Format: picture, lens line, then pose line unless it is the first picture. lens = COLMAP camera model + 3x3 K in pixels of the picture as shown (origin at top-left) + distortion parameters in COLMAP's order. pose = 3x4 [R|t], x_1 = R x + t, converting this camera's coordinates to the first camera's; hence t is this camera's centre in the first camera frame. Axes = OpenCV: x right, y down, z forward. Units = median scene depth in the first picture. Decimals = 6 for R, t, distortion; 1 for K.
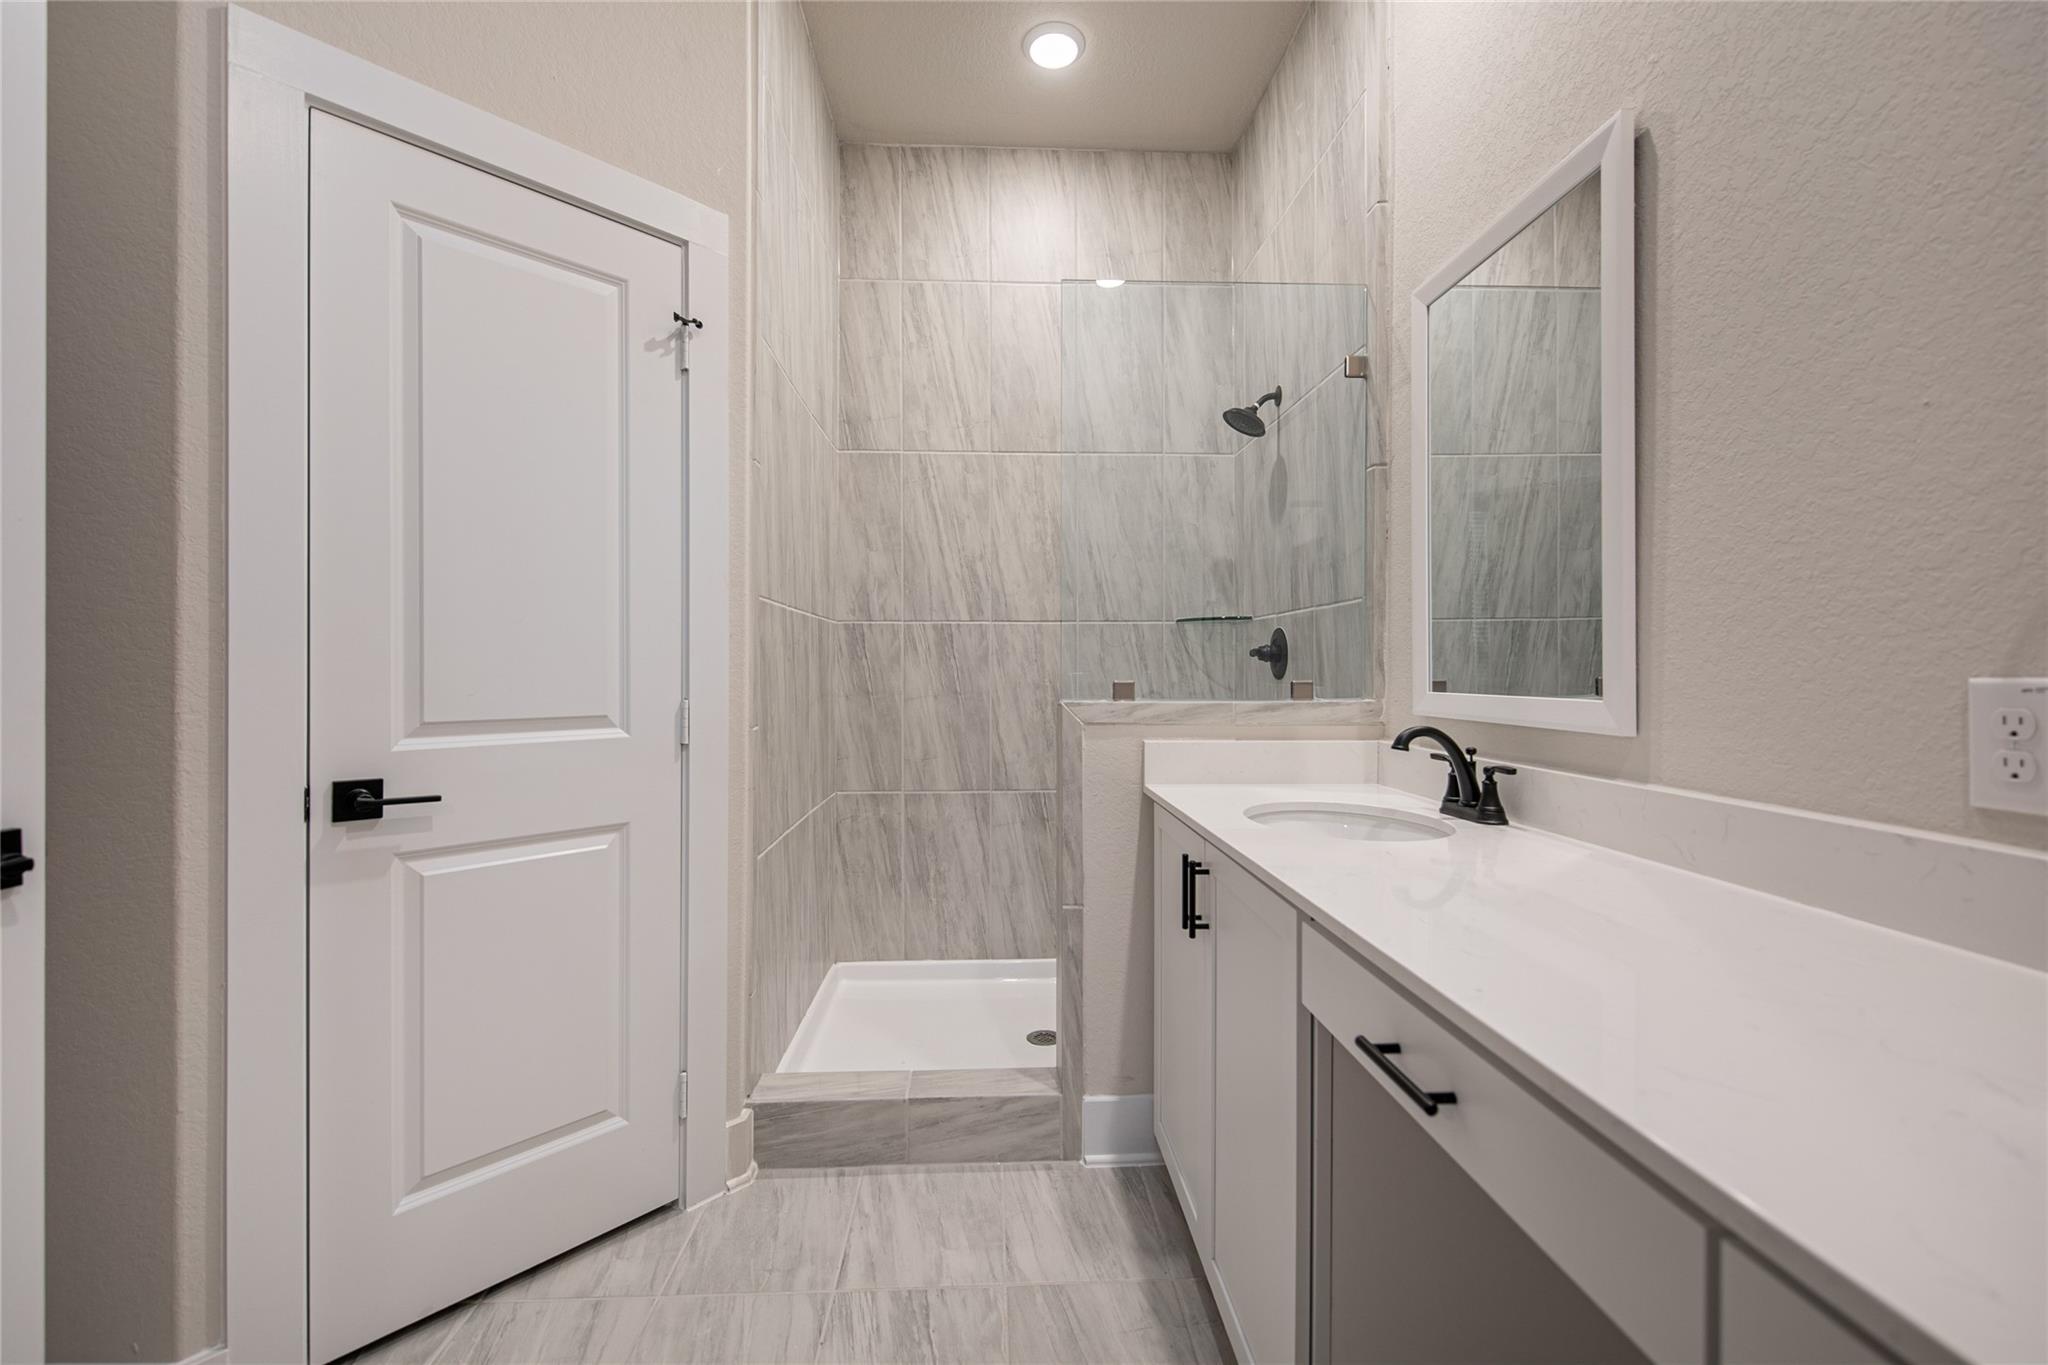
lens RADIAL K [[859.3, 0, 1044.4], [0, 859.3, 670.0], [0, 0, 1]] dist [0.015610, -0.000340]
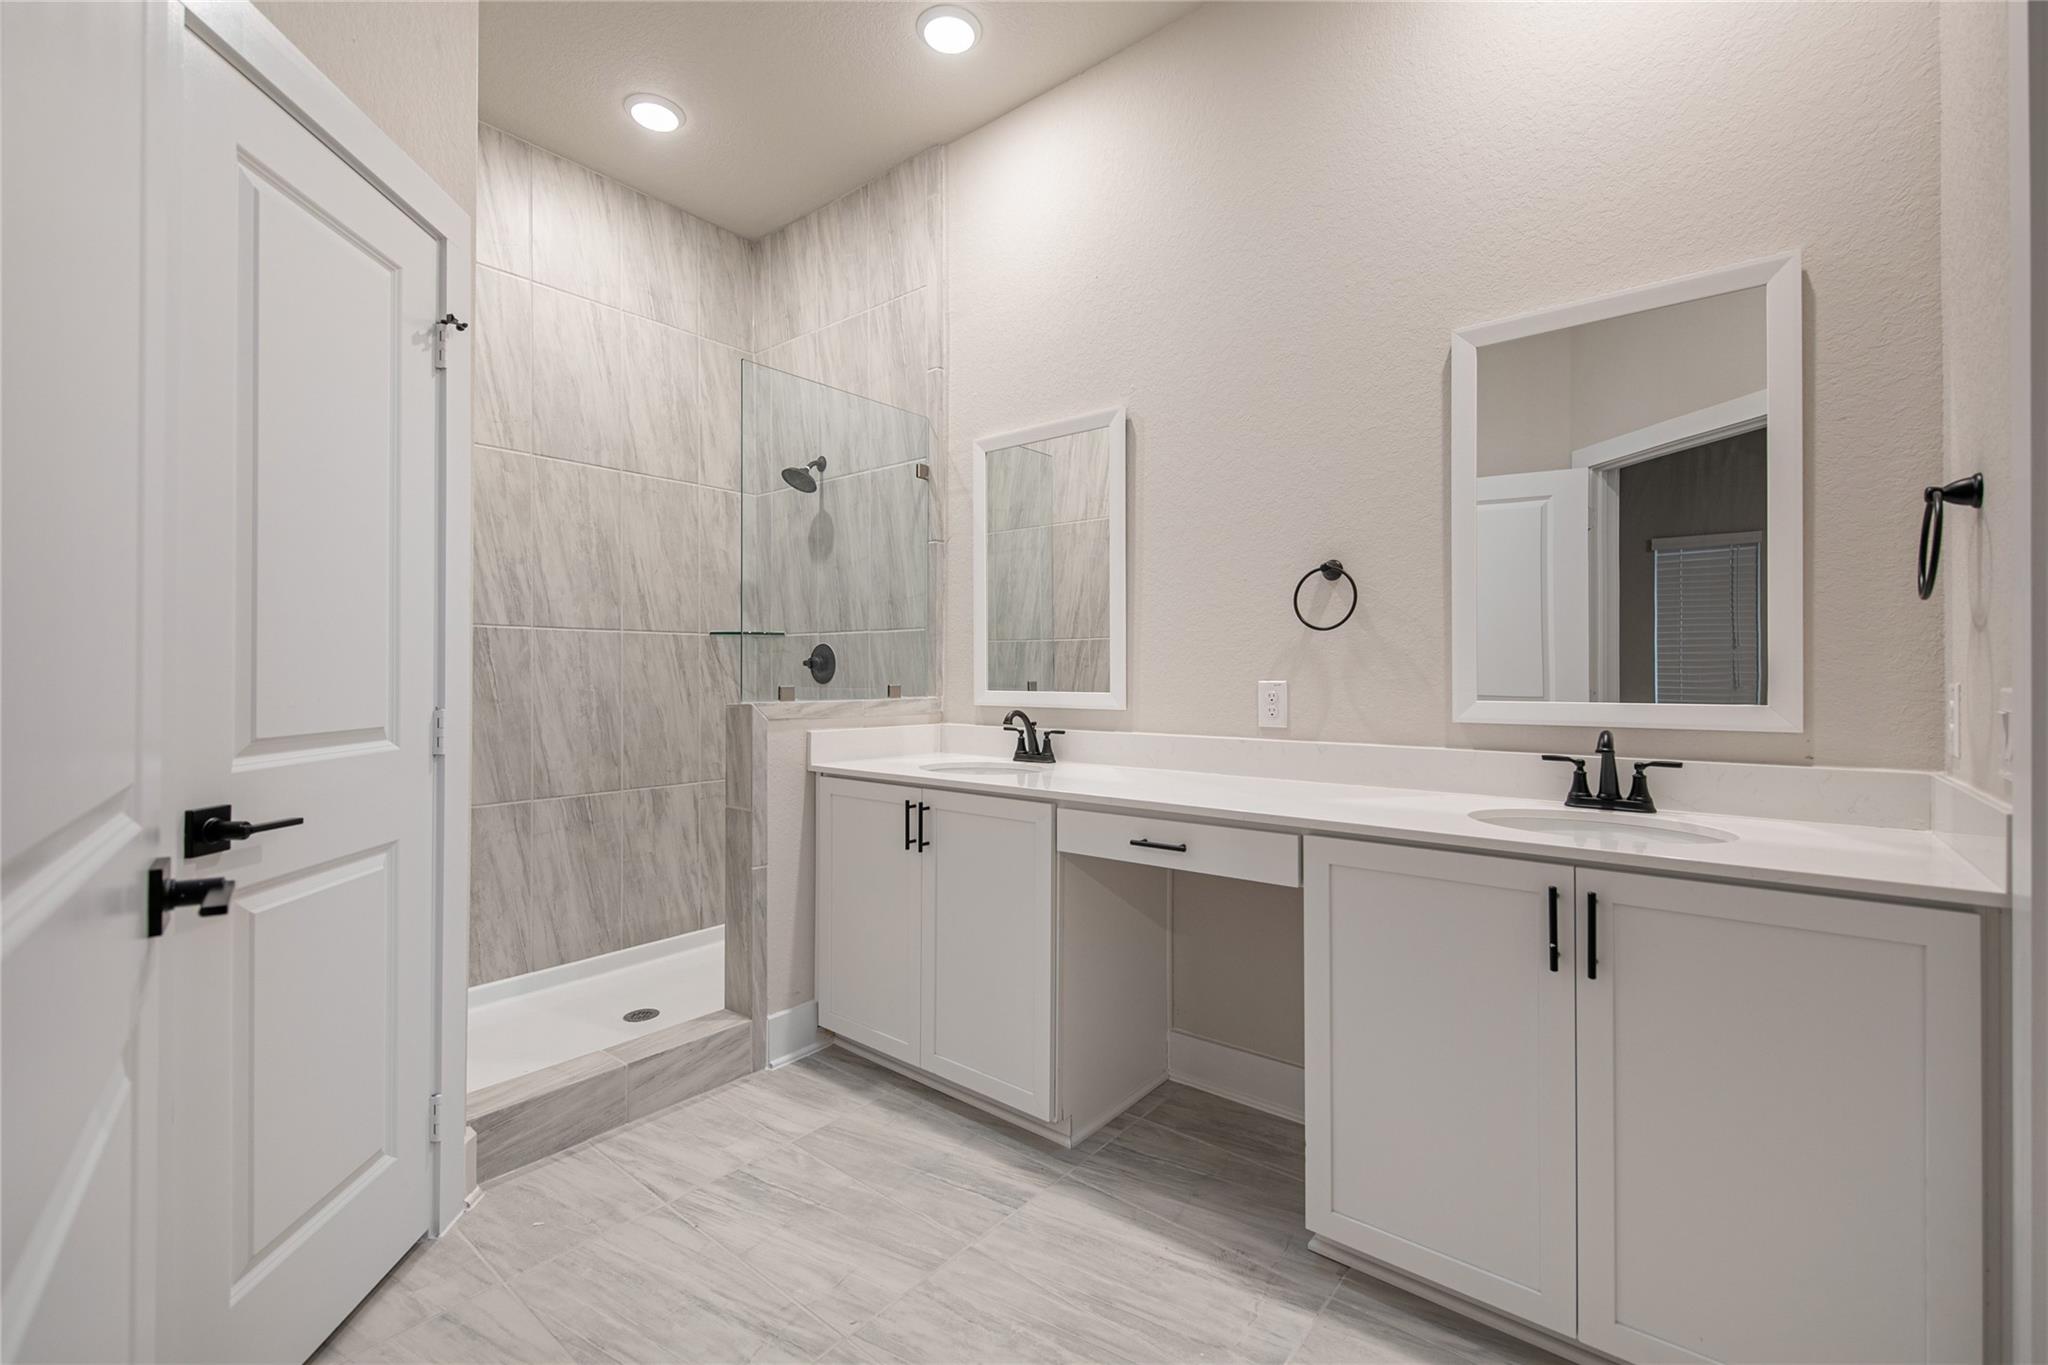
lens RADIAL K [[859.3, 0, 1044.4], [0, 859.3, 670.0], [0, 0, 1]] dist [0.015610, -0.000340]
pose [[0.664537, 0.004493, 0.747242, -0.623848], [-0.001051, 0.999987, -0.005078, -0.004530], [-0.747254, 0.002589, 0.664533, -0.137402]]
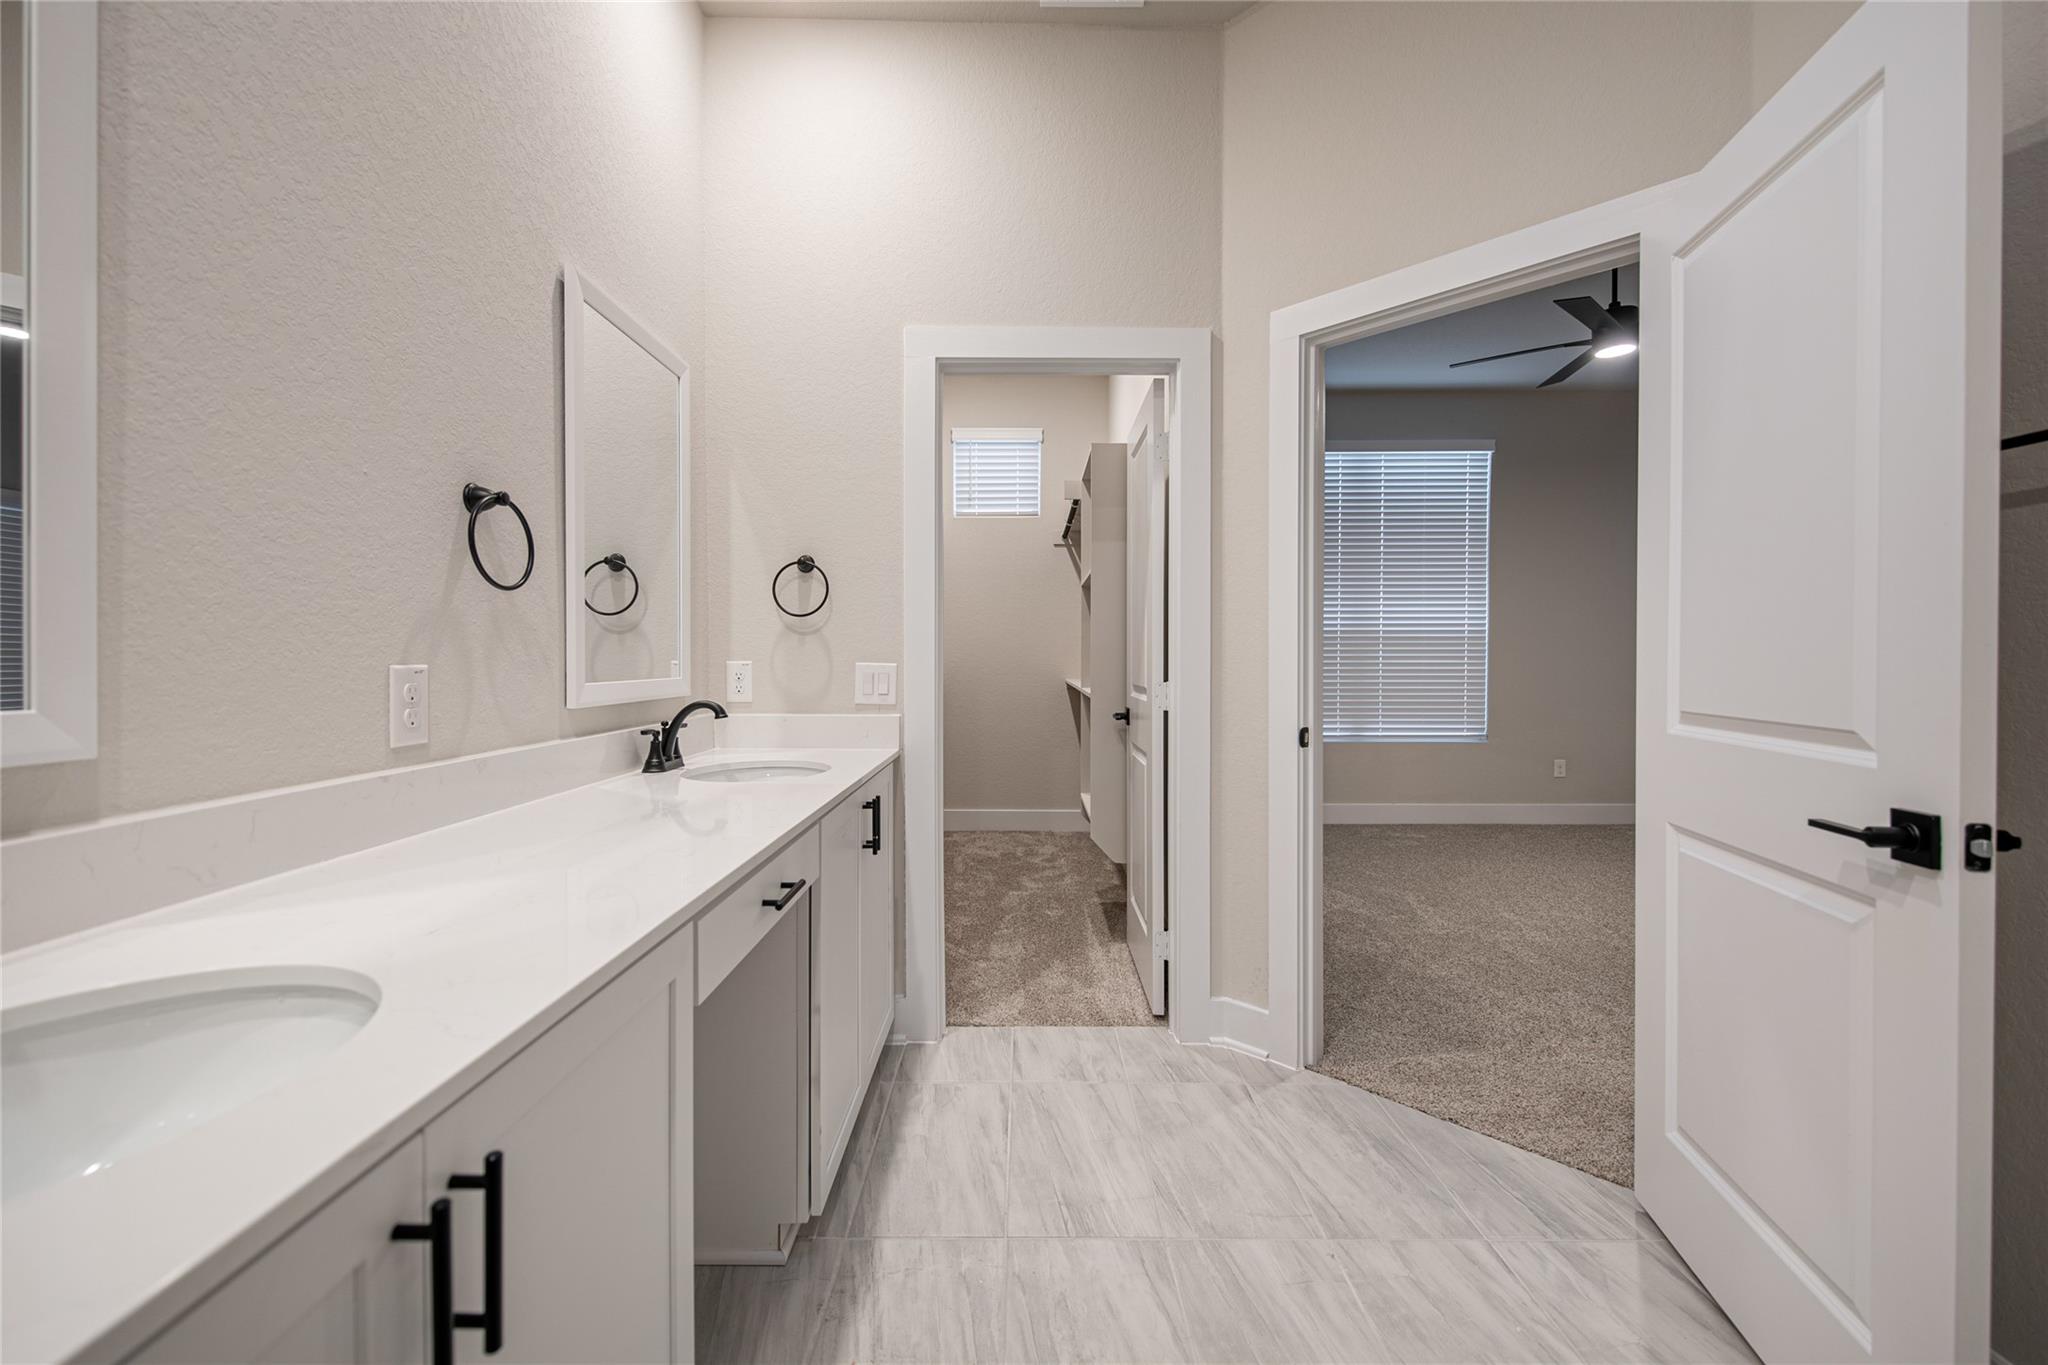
lens RADIAL K [[859.3, 0, 1044.4], [0, 859.3, 670.0], [0, 0, 1]] dist [0.015610, -0.000340]
pose [[-0.998647, -0.008896, 0.051232, -0.075097], [-0.008215, 0.999875, 0.013487, -0.005536], [-0.051346, 0.013048, -0.998596, 1.052320]]
